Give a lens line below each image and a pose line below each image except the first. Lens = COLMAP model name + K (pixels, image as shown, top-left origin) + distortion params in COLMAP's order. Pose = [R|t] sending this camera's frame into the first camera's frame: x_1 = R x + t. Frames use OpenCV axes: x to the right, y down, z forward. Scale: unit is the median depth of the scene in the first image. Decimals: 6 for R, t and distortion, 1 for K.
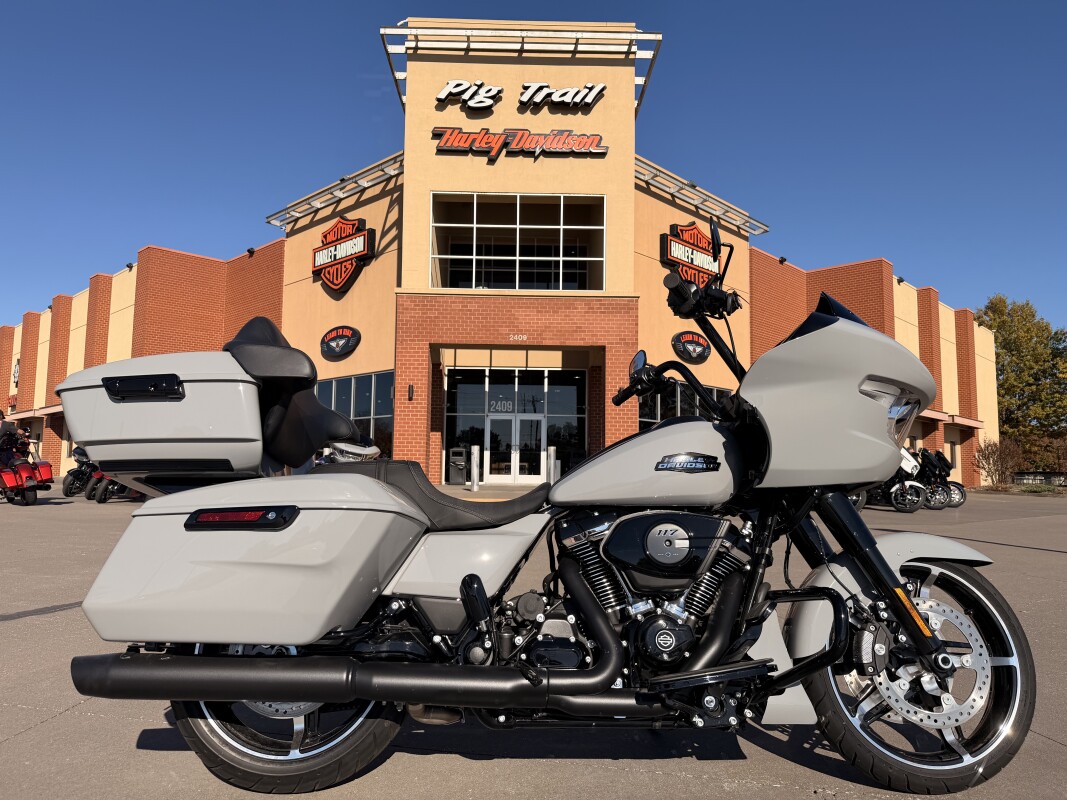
lens RADIAL K [[747.4, 0, 533.5], [0, 747.4, 400.0], [0, 0, 1]] dist [0.047728, -0.052563]
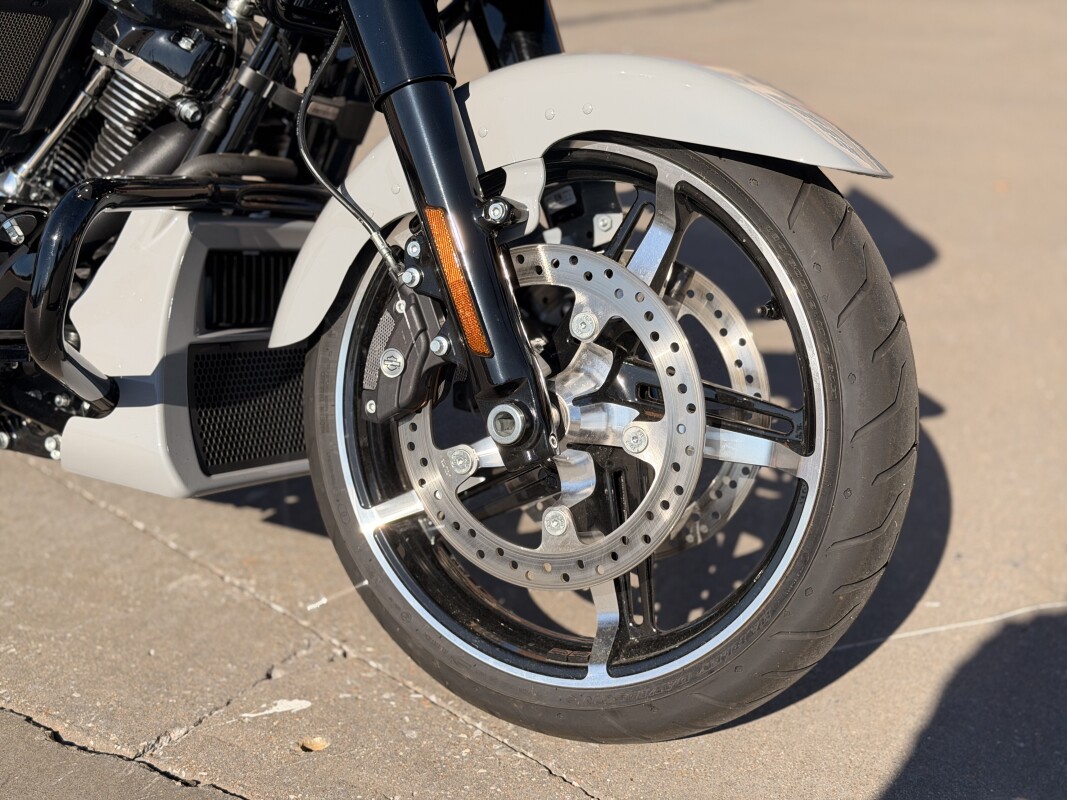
lens RADIAL K [[1511.4, 0, 558.2], [0, 1511.4, 417.7], [0, 0, 1]] dist [0.109425, -0.089548]
pose [[0.842613, 0.188410, -0.504484, 0.905766], [0.045467, 0.908564, 0.415263, 0.050689], [0.536596, -0.372844, 0.757002, 0.471747]]
